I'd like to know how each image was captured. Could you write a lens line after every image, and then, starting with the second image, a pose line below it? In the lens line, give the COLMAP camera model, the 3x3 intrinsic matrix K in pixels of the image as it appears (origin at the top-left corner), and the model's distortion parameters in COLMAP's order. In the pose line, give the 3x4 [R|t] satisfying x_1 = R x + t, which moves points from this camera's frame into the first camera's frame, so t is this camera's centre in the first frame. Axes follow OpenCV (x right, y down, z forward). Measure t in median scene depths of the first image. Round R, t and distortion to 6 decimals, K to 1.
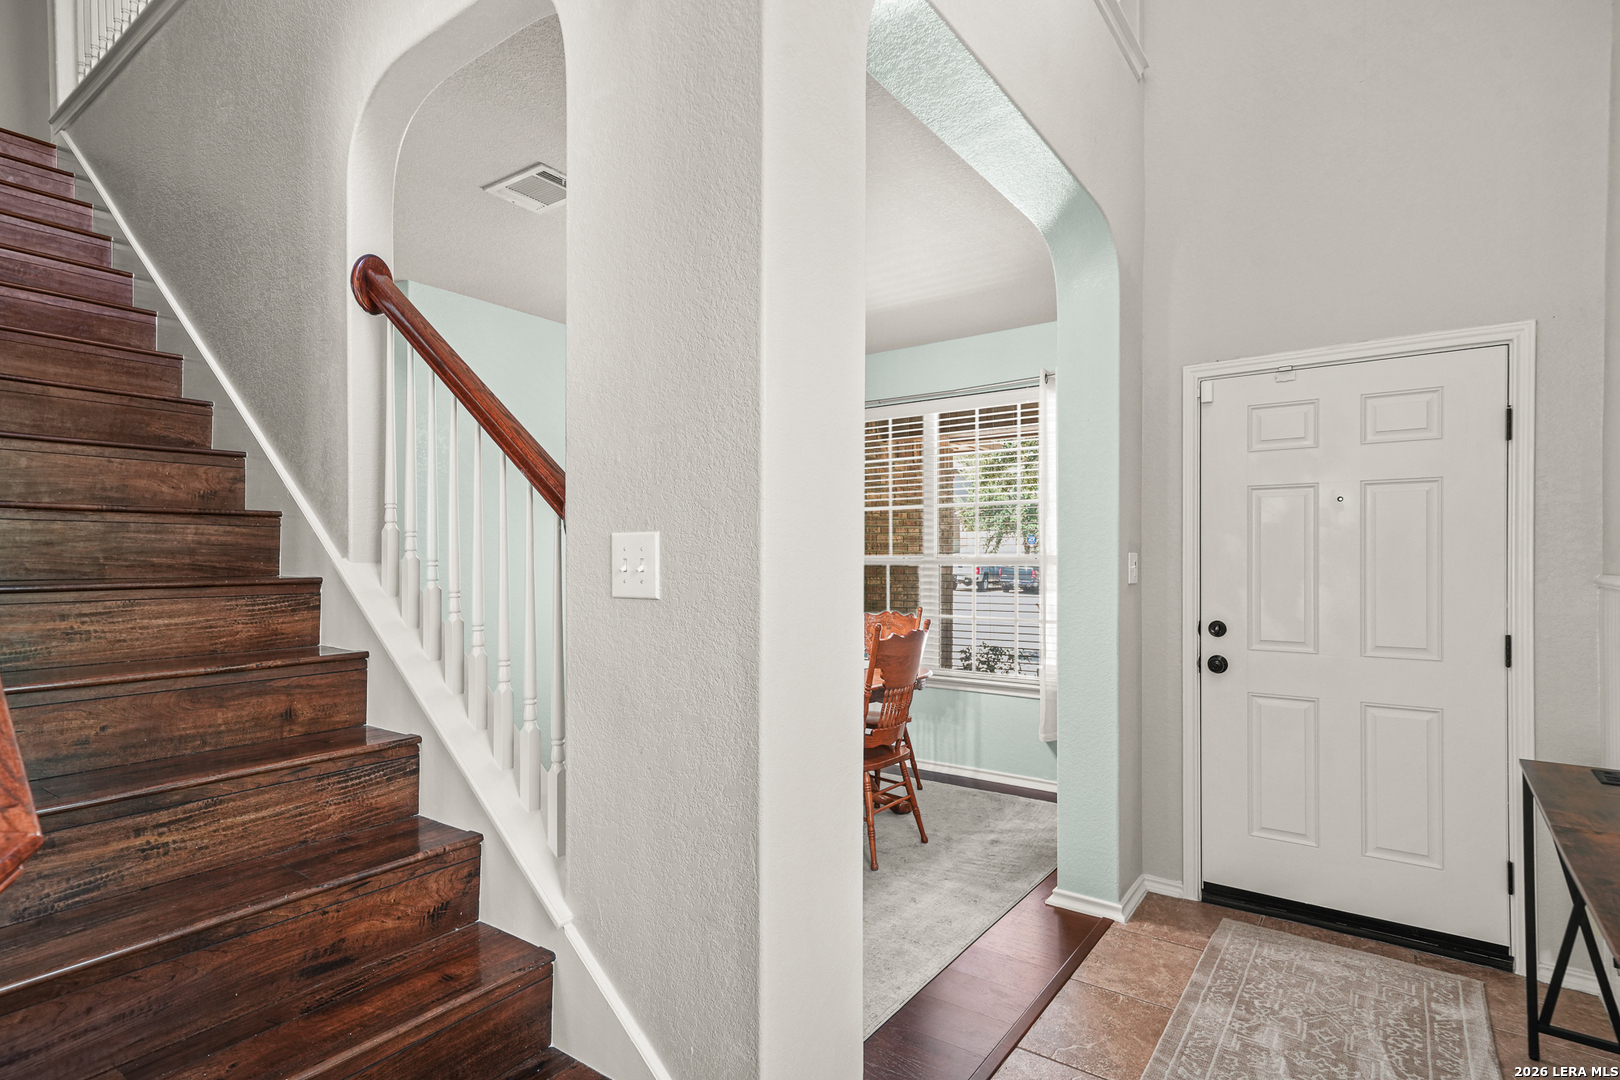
lens RADIAL K [[820.3, 0, 806.1], [0, 820.3, 545.4], [0, 0, 1]] dist [0.018447, 0.000292]
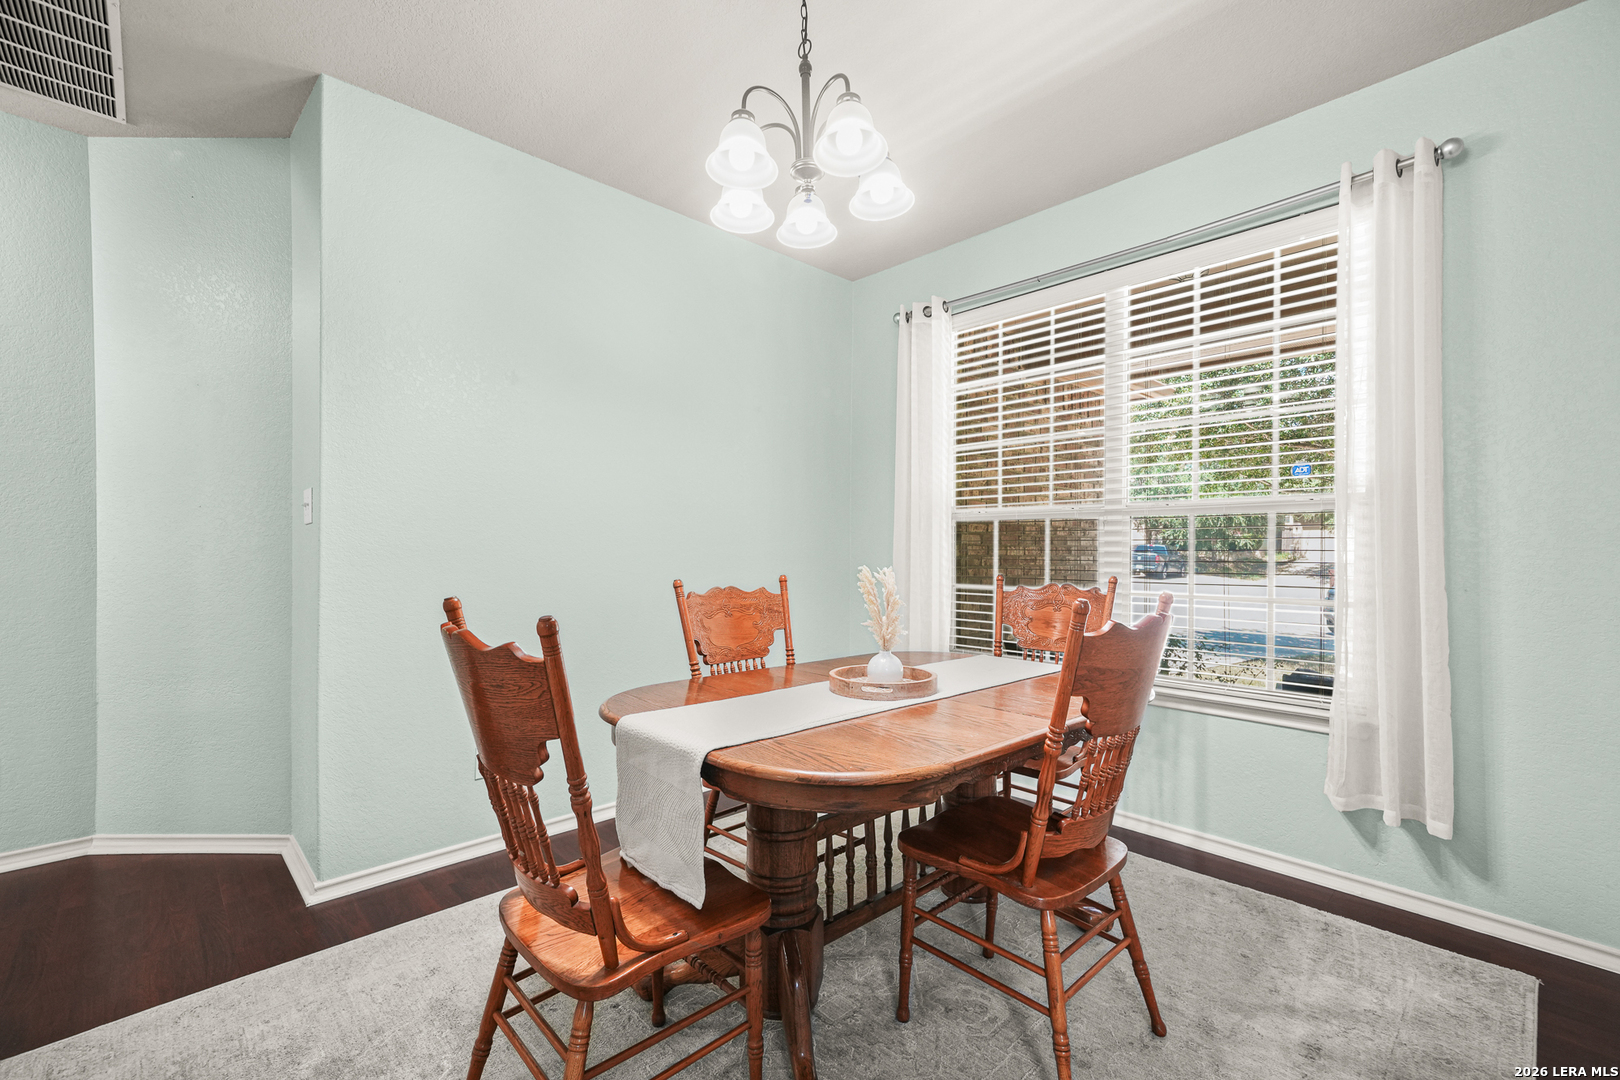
lens RADIAL K [[680.1, 0, 810.0], [0, 680.1, 540.0], [0, 0, 1]] dist [0.004214, 0.000792]
pose [[0.983552, 0.001946, -0.180612, 0.006154], [-0.001452, 0.999995, 0.002870, 0.043857], [0.180617, -0.002560, 0.983550, 0.428367]]
